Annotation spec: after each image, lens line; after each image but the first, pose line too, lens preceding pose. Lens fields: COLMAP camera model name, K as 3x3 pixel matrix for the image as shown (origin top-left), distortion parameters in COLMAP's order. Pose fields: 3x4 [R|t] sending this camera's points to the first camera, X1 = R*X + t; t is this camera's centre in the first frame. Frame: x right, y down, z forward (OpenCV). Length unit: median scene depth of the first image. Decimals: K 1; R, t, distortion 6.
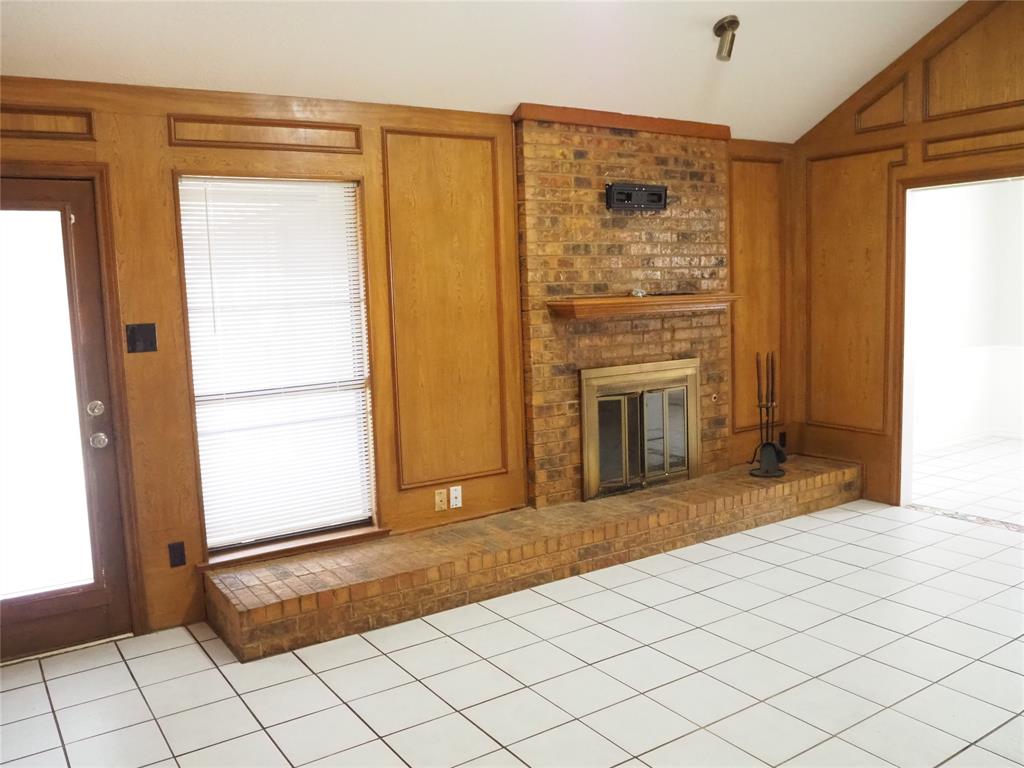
lens RADIAL K [[861.1, 0, 515.1], [0, 861.1, 380.5], [0, 0, 1]] dist [-0.054503, 0.014603]
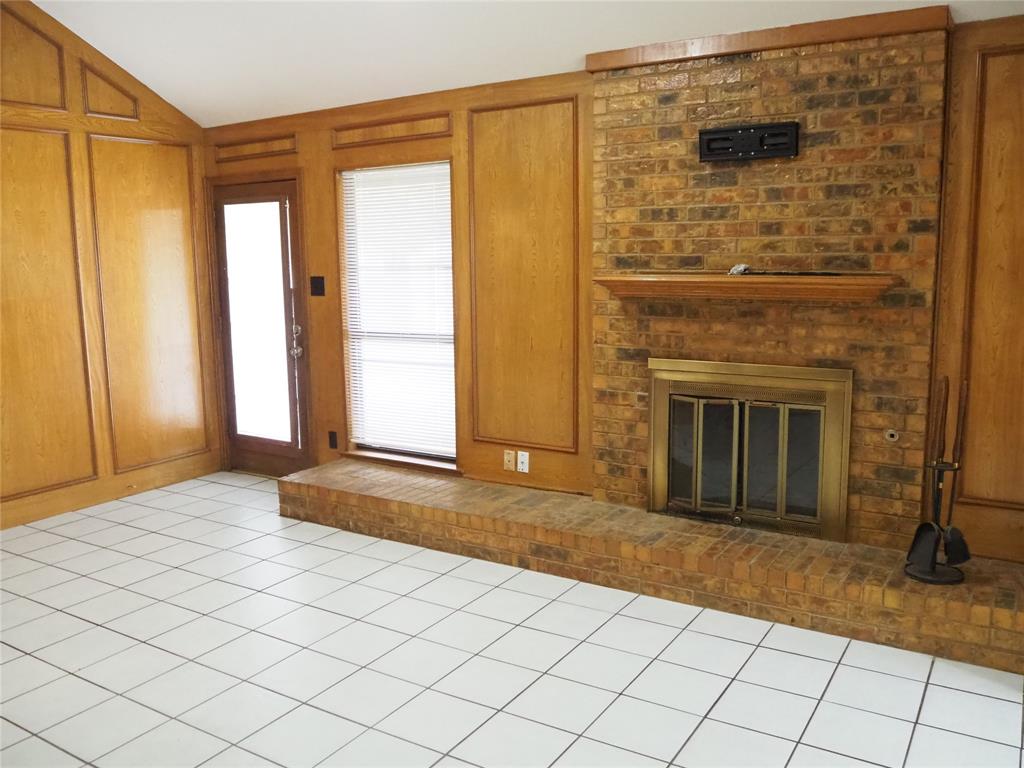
lens RADIAL K [[861.1, 0, 515.1], [0, 861.1, 380.5], [0, 0, 1]] dist [-0.054503, 0.014603]
pose [[0.409811, 0.157692, -0.898436, 0.810322], [-0.103223, 0.986634, 0.126088, -0.086147], [0.906311, 0.041067, 0.420611, 0.541084]]
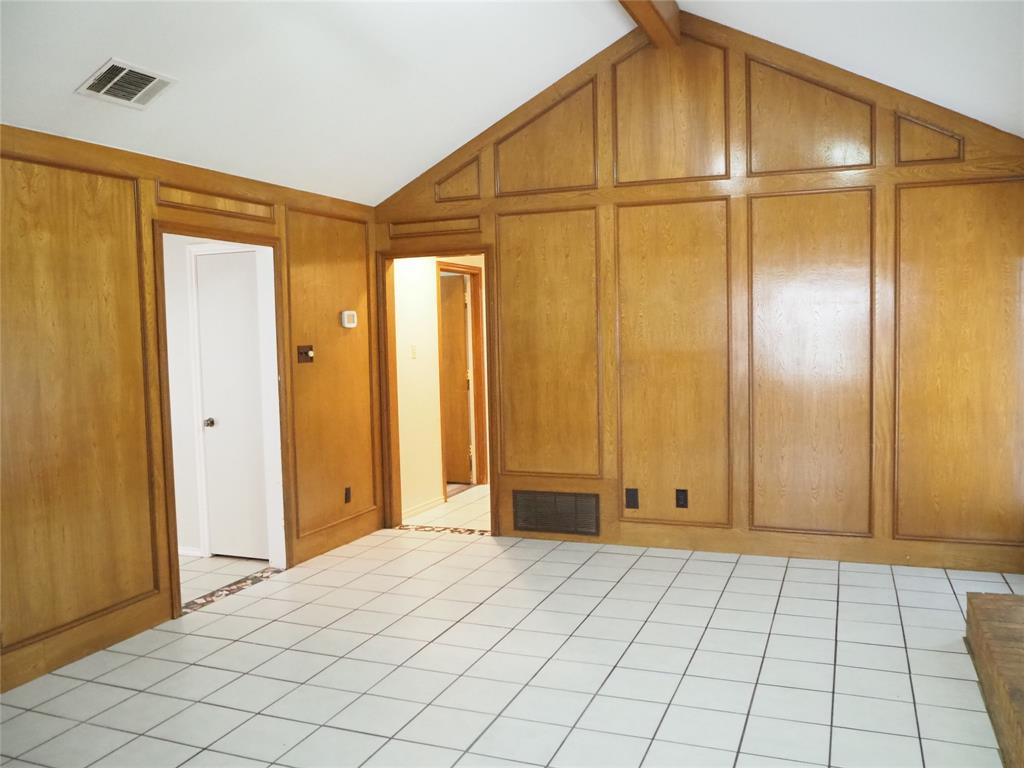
lens RADIAL K [[842.6, 0, 512.0], [0, 842.6, 384.0], [0, 0, 1]] dist [-0.059453, 0.000584]
pose [[-0.821826, 0.093371, -0.562036, 0.559457], [-0.014576, 0.982711, 0.184571, -0.145342], [0.569552, 0.159878, -0.806256, 1.090463]]
